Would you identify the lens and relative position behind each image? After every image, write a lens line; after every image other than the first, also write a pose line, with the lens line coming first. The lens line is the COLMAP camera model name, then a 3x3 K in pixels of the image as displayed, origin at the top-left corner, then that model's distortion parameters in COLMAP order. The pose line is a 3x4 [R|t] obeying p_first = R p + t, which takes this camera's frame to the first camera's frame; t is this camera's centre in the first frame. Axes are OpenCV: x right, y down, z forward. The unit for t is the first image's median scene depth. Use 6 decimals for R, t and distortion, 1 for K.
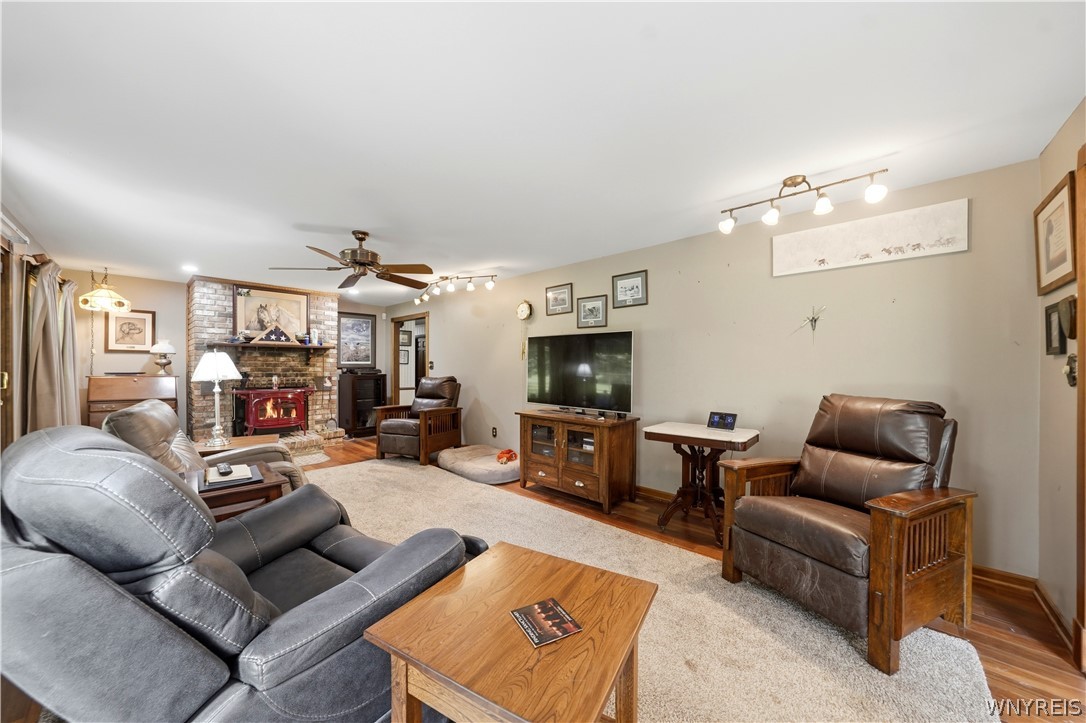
lens RADIAL K [[381.2, 0, 536.5], [0, 381.2, 365.9], [0, 0, 1]] dist [-0.001138, -0.000036]
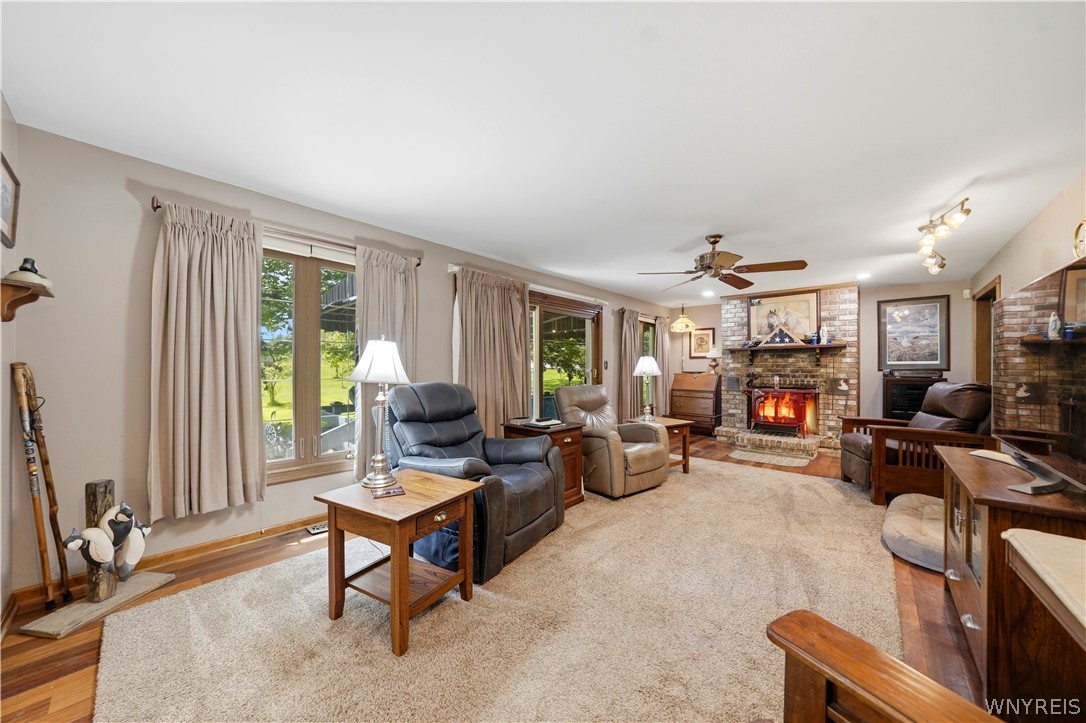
lens RADIAL K [[381.2, 0, 536.5], [0, 381.2, 365.9], [0, 0, 1]] dist [-0.001138, -0.000036]
pose [[0.046906, -0.008603, -0.998862, 0.329358], [-0.002416, 0.999959, -0.008726, 0.008374], [0.998896, 0.002823, 0.046883, 0.280992]]
